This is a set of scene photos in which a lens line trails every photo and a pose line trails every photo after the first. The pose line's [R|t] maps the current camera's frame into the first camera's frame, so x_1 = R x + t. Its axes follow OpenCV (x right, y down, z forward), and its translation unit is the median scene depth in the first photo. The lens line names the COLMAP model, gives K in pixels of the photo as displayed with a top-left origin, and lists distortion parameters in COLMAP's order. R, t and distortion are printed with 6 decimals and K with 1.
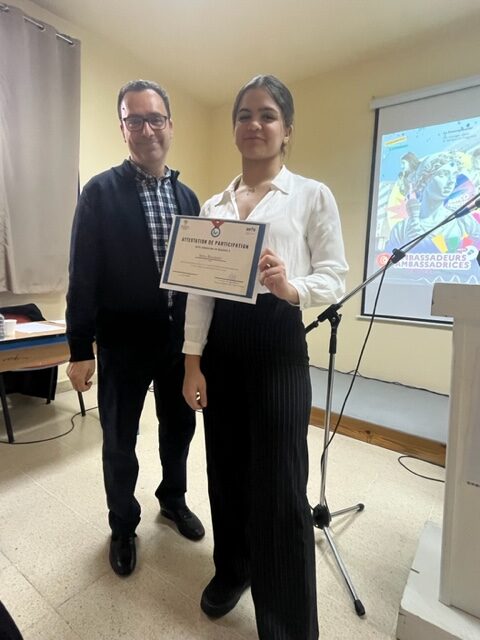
lens RADIAL K [[371.2, 0, 241.7], [0, 371.2, 317.8], [0, 0, 1]] dist [0.000017, 0.000545]
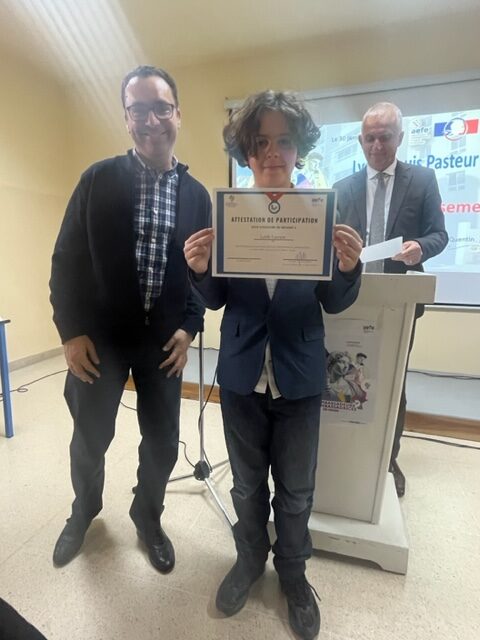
lens RADIAL K [[368.4, 0, 245.0], [0, 368.4, 316.8], [0, 0, 1]] dist [-0.001834, -0.001350]
pose [[0.942418, -0.080055, 0.324716, 0.000599], [0.066637, 0.996408, 0.052253, -0.002002], [-0.327733, -0.027606, 0.944367, -0.071685]]
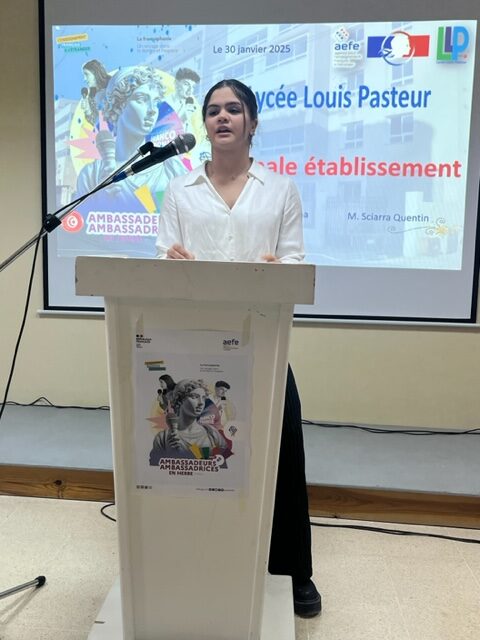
lens RADIAL K [[668.8, 0, 235.6], [0, 668.8, 324.8], [0, 0, 1]] dist [0.041937, -0.021554]
pose [[0.852179, -0.074360, 0.517939, 0.008509], [0.071497, 0.997114, 0.025520, 0.016116], [-0.518342, 0.015283, 0.855037, -0.165105]]
